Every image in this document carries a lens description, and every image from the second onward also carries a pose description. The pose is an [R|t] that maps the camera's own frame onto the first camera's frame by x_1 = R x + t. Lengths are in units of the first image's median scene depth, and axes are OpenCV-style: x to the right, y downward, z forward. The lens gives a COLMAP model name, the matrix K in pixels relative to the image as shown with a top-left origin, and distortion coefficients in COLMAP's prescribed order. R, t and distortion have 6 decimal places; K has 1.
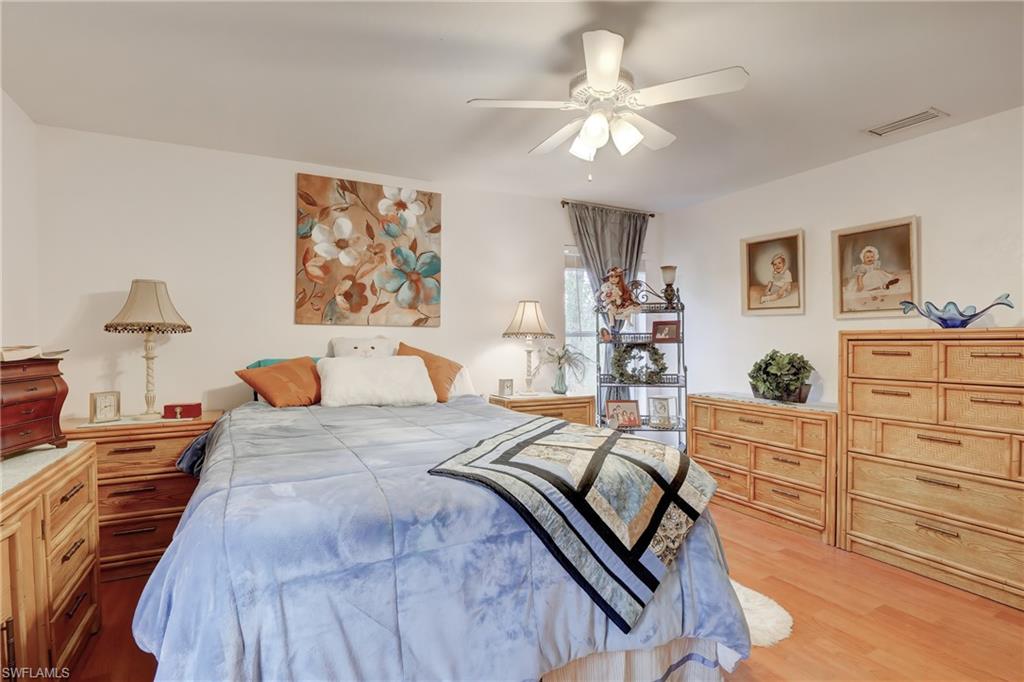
lens RADIAL K [[500.9, 0, 510.7], [0, 500.9, 339.6], [0, 0, 1]] dist [-0.013056, -0.000358]
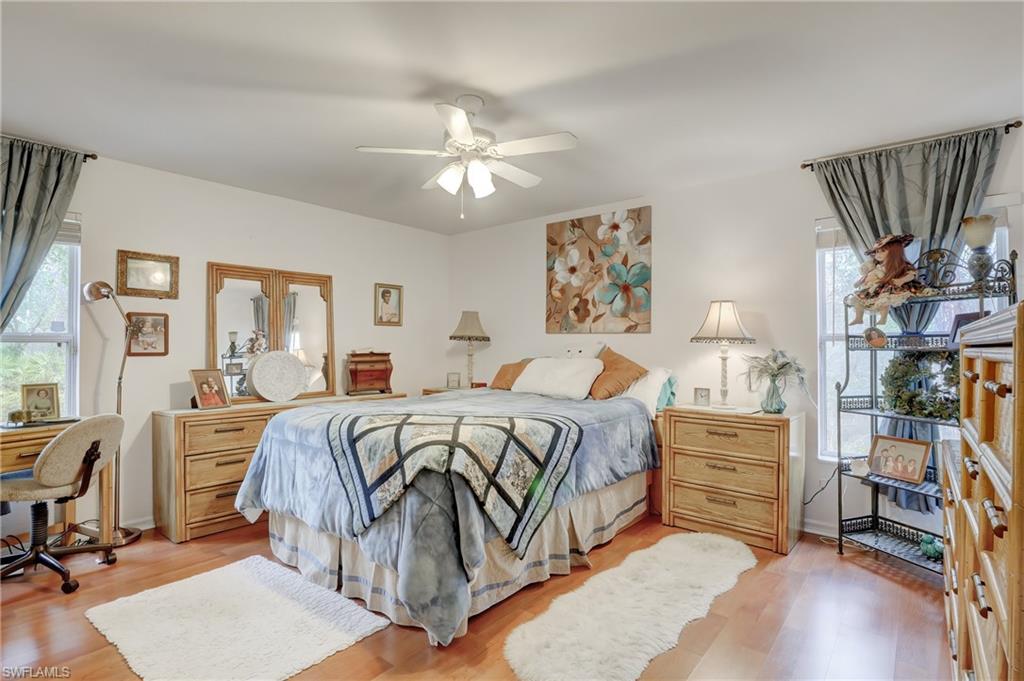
lens RADIAL K [[500.9, 0, 510.7], [0, 500.9, 339.1], [0, 0, 1]] dist [-0.013056, -0.000358]
pose [[0.391770, -0.009647, -0.920013, 0.753032], [-0.000089, 0.999945, -0.010523, -0.000876], [0.920063, 0.004204, 0.391748, 0.342807]]
